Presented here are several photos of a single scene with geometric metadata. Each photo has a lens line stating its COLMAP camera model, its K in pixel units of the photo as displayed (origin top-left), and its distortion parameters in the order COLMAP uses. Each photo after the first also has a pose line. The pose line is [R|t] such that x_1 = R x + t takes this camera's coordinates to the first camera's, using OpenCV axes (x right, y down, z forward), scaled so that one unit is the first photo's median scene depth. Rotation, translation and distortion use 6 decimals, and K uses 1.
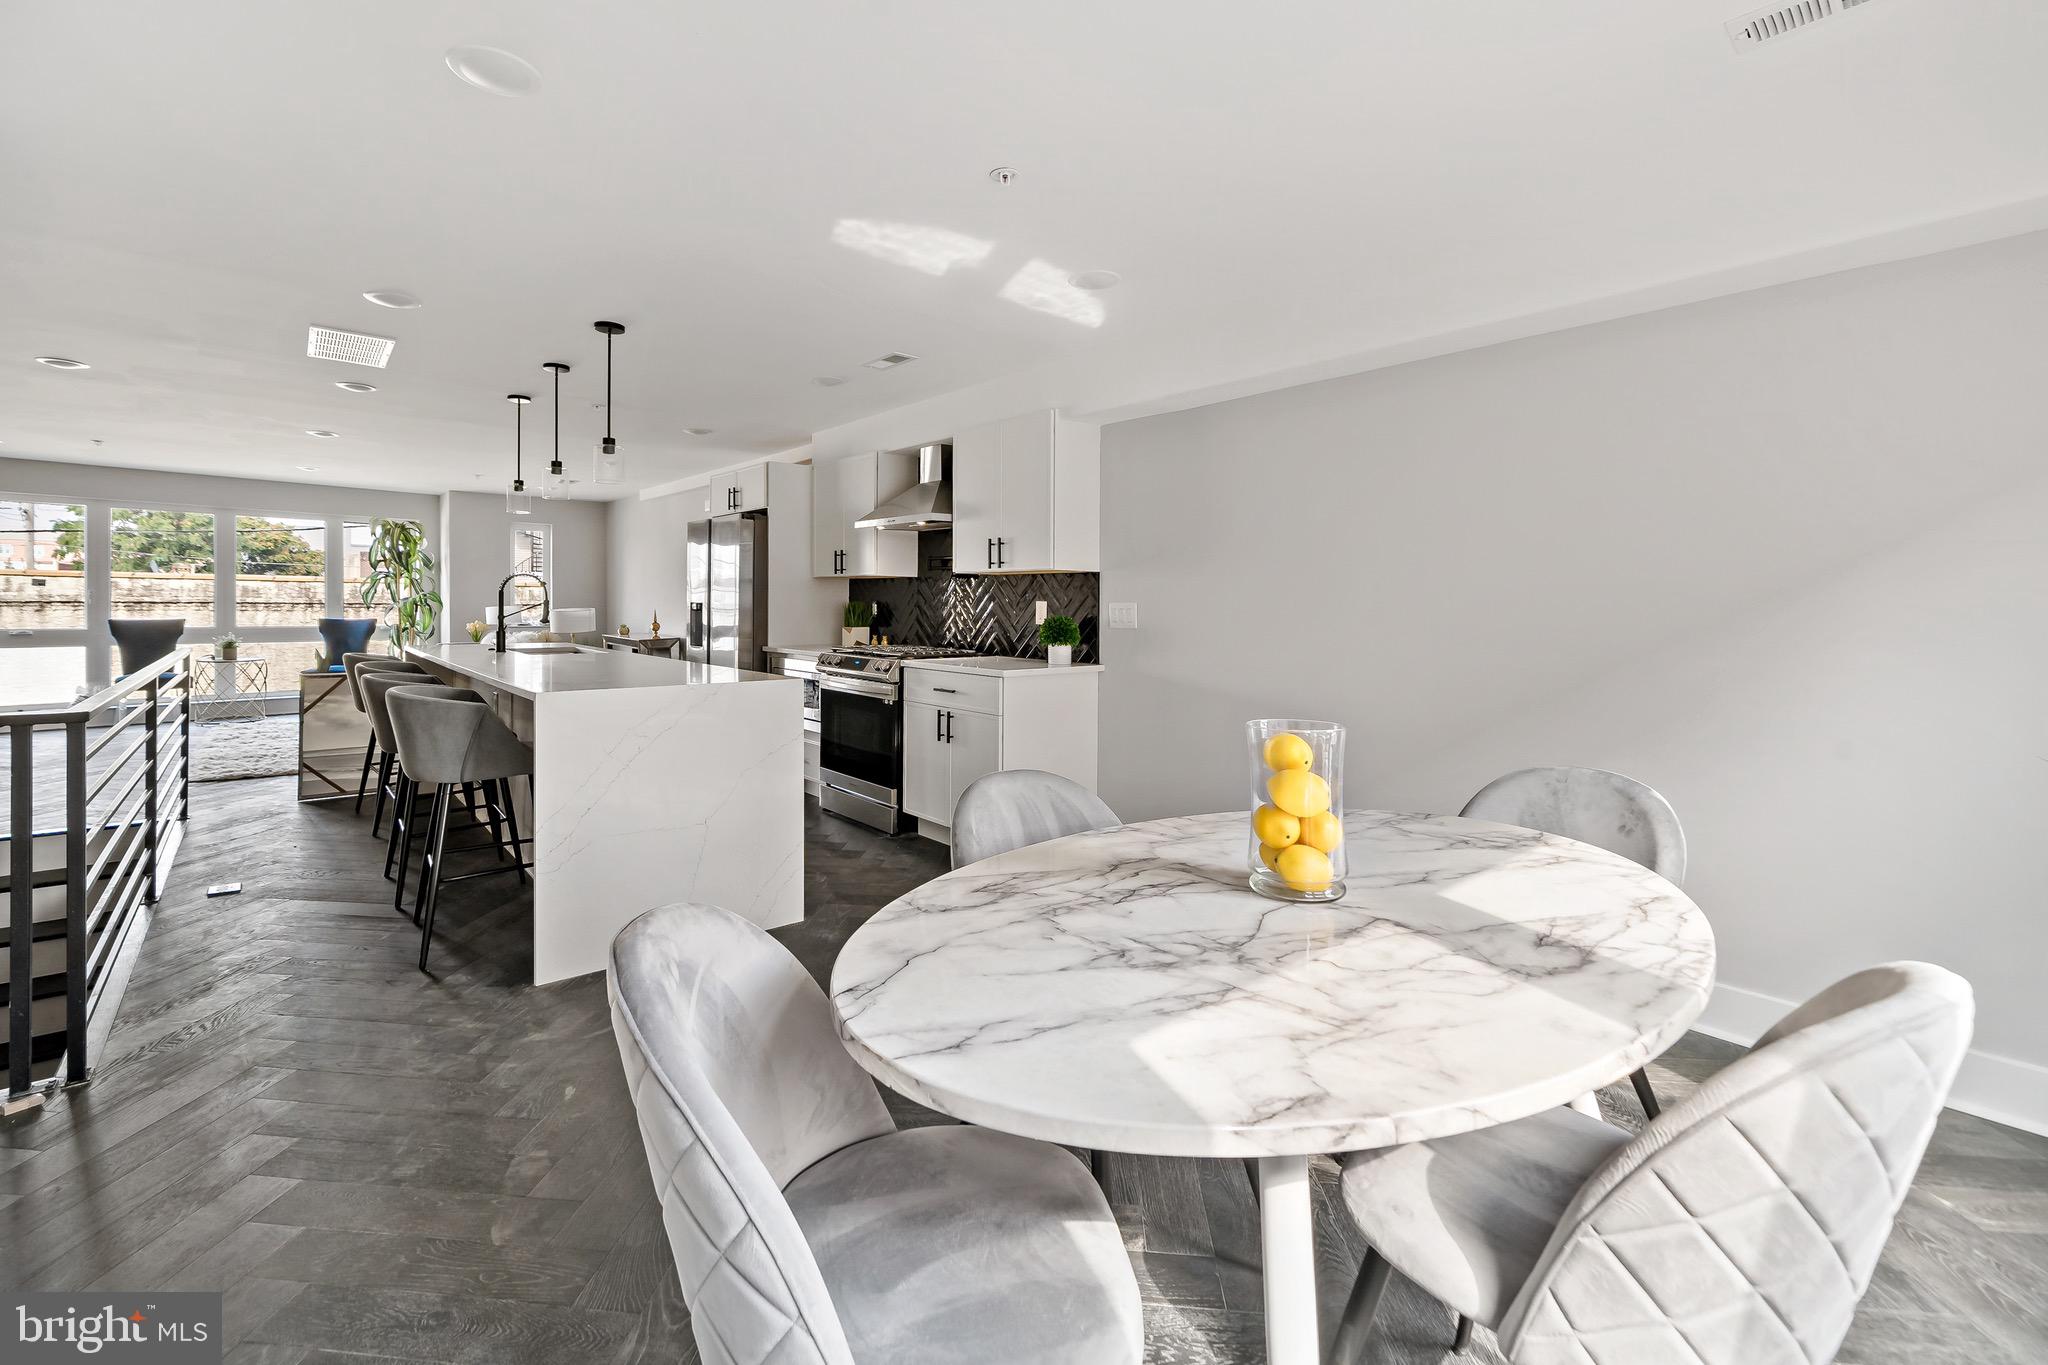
lens RADIAL K [[842.7, 0, 972.6], [0, 842.7, 639.8], [0, 0, 1]] dist [-0.000355, -0.000080]
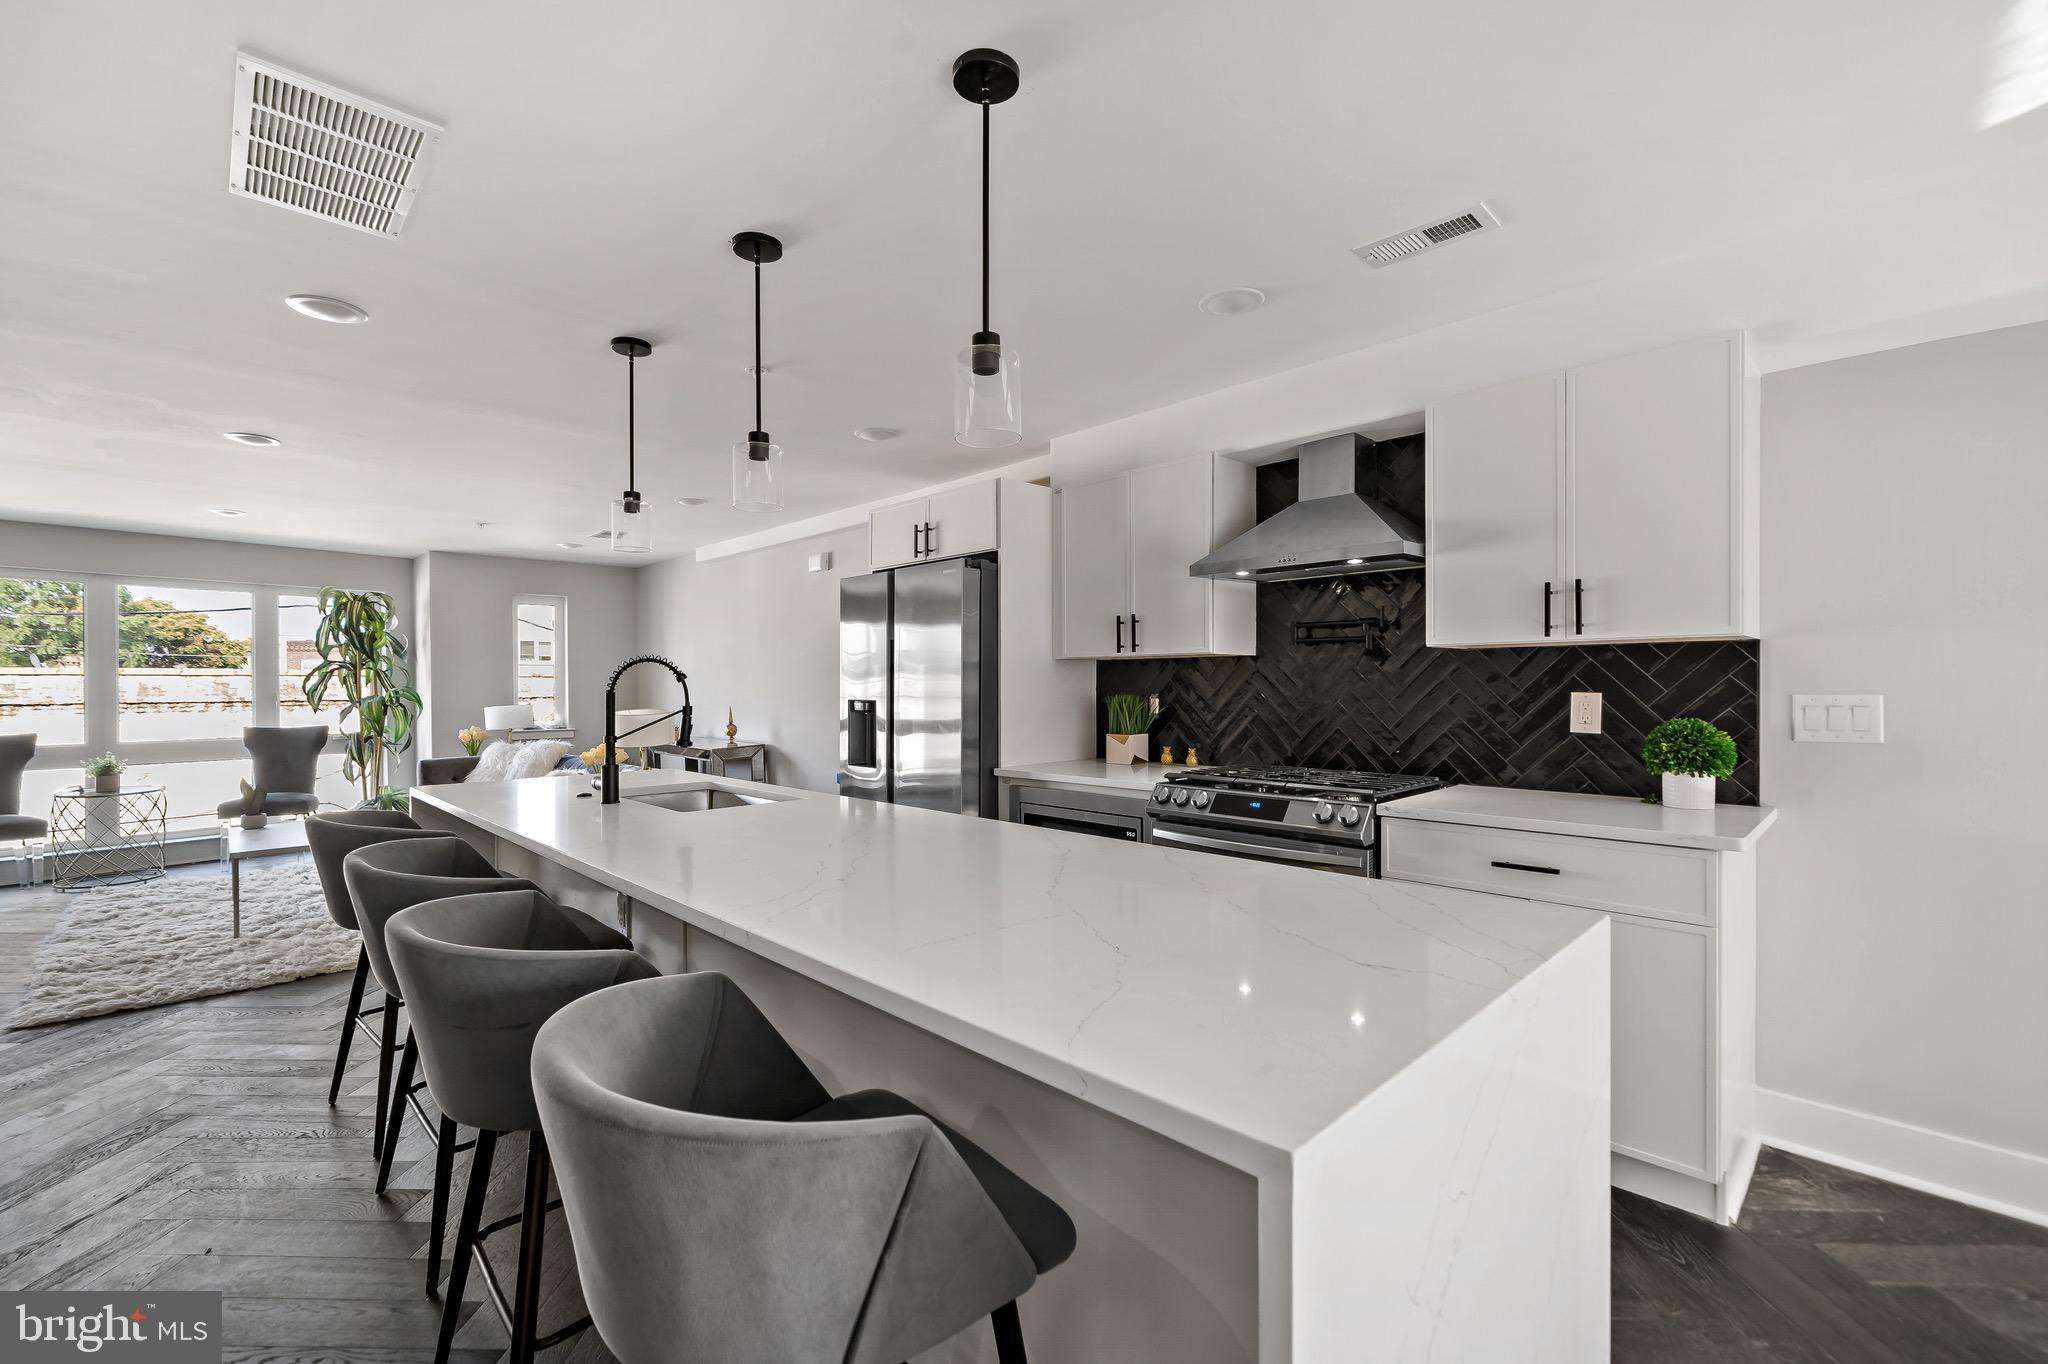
lens RADIAL K [[871.8, 0, 1024.4], [0, 871.8, 707.0], [0, 0, 1]] dist [-0.003823, 0.000333]
pose [[0.996951, -0.018798, 0.075731, -0.189285], [0.020227, 0.999631, -0.018148, -0.017671], [-0.075362, 0.019624, 0.996963, 0.236745]]
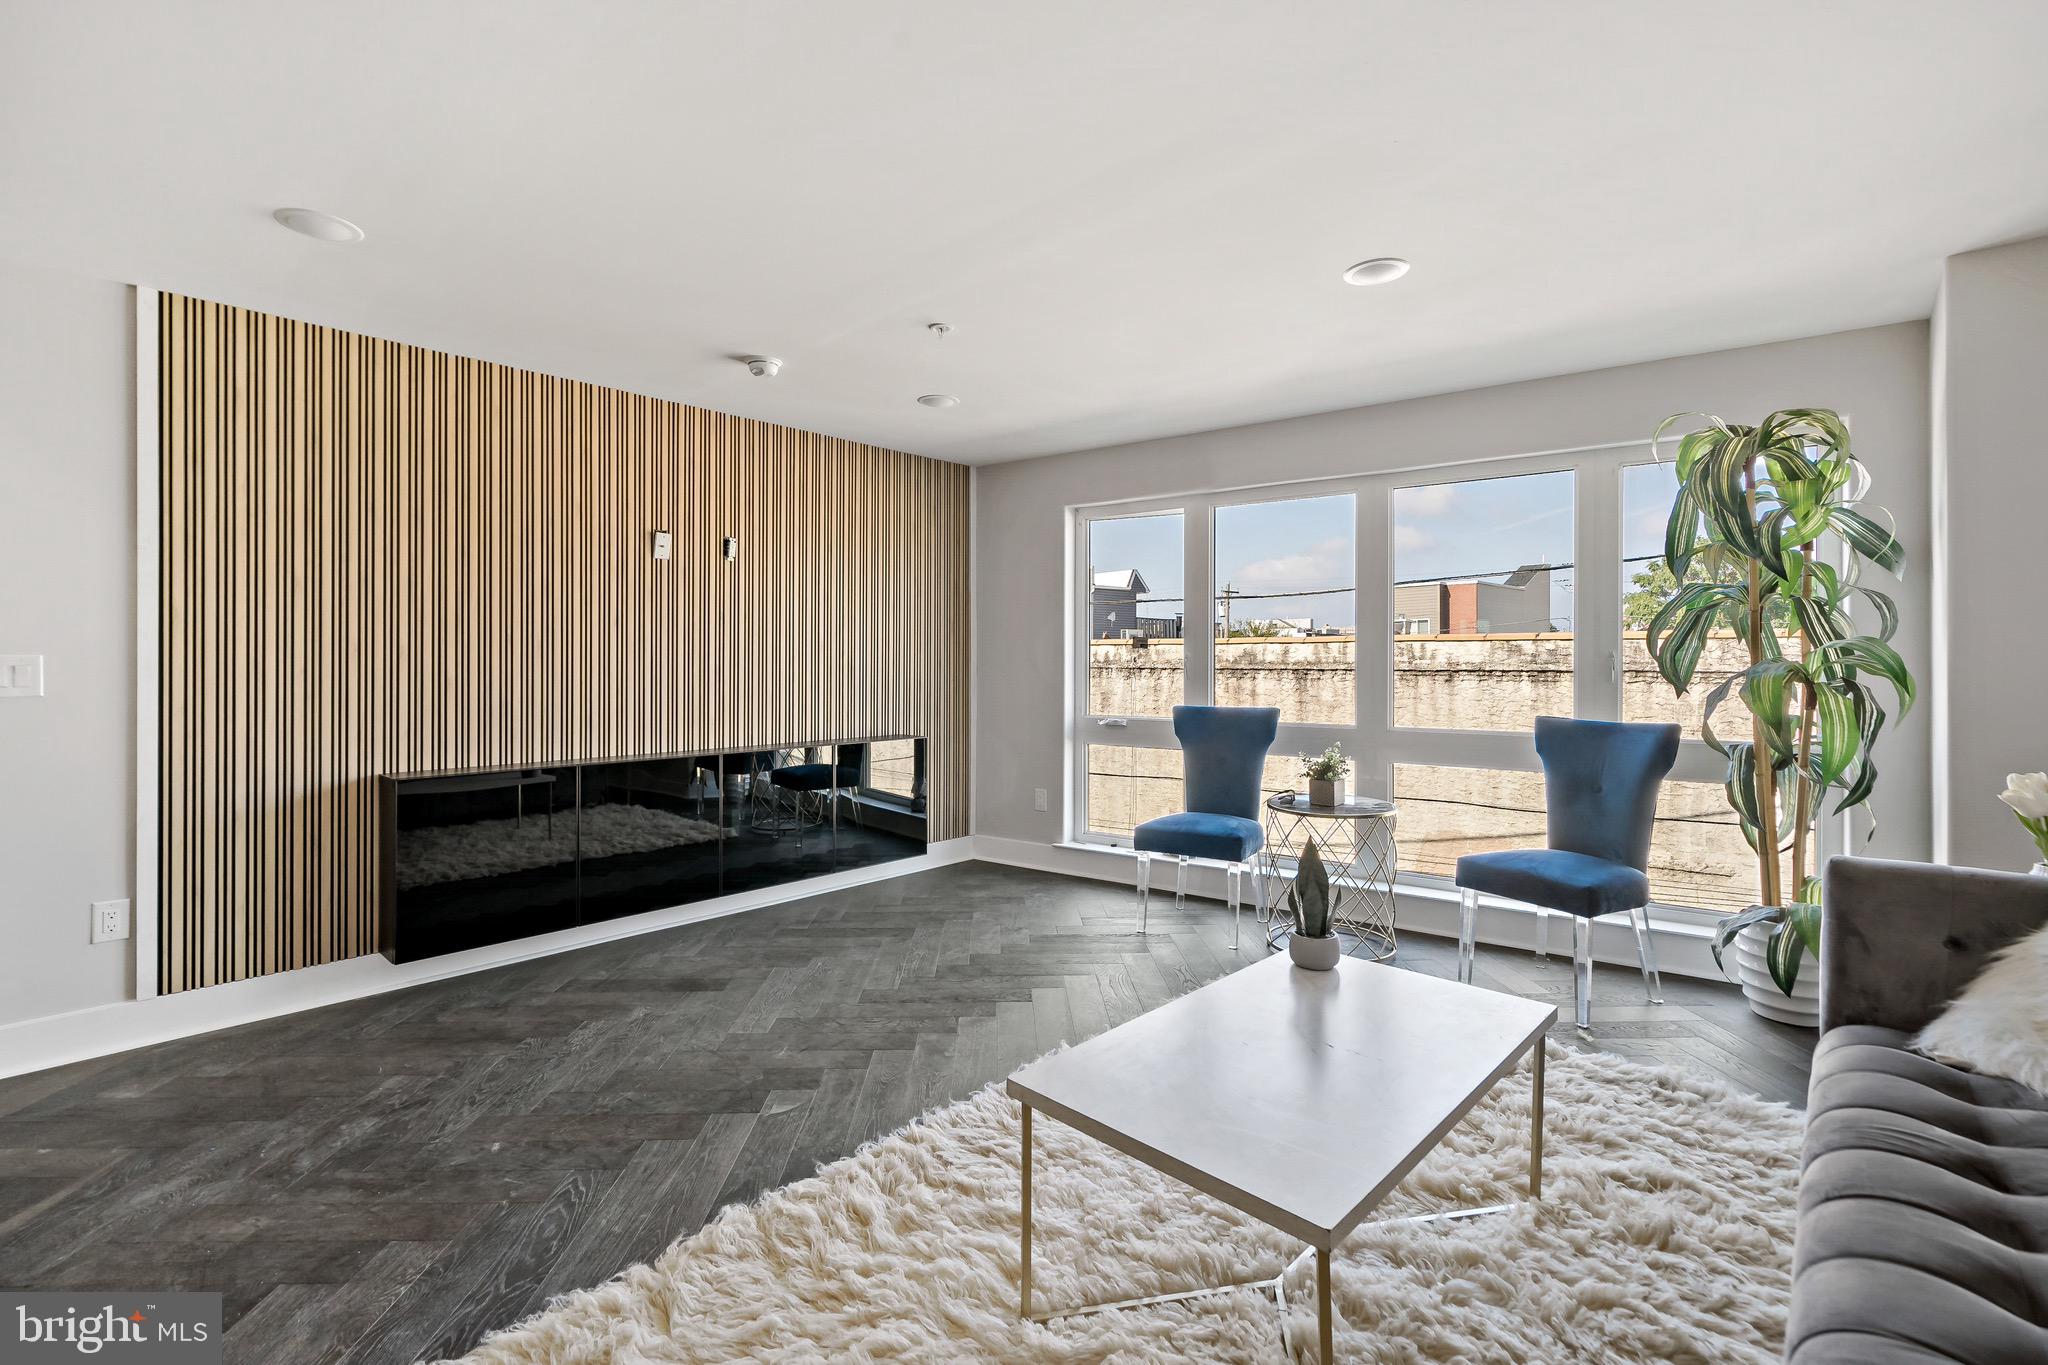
lens RADIAL K [[865.1, 0, 1022.6], [0, 865.1, 657.7], [0, 0, 1]] dist [-0.008789, 0.000191]
pose [[0.107743, -0.014417, -0.994074, -0.435360], [-0.044064, 0.998843, -0.019262, -0.035851], [0.993202, 0.045878, 0.106984, 0.768189]]
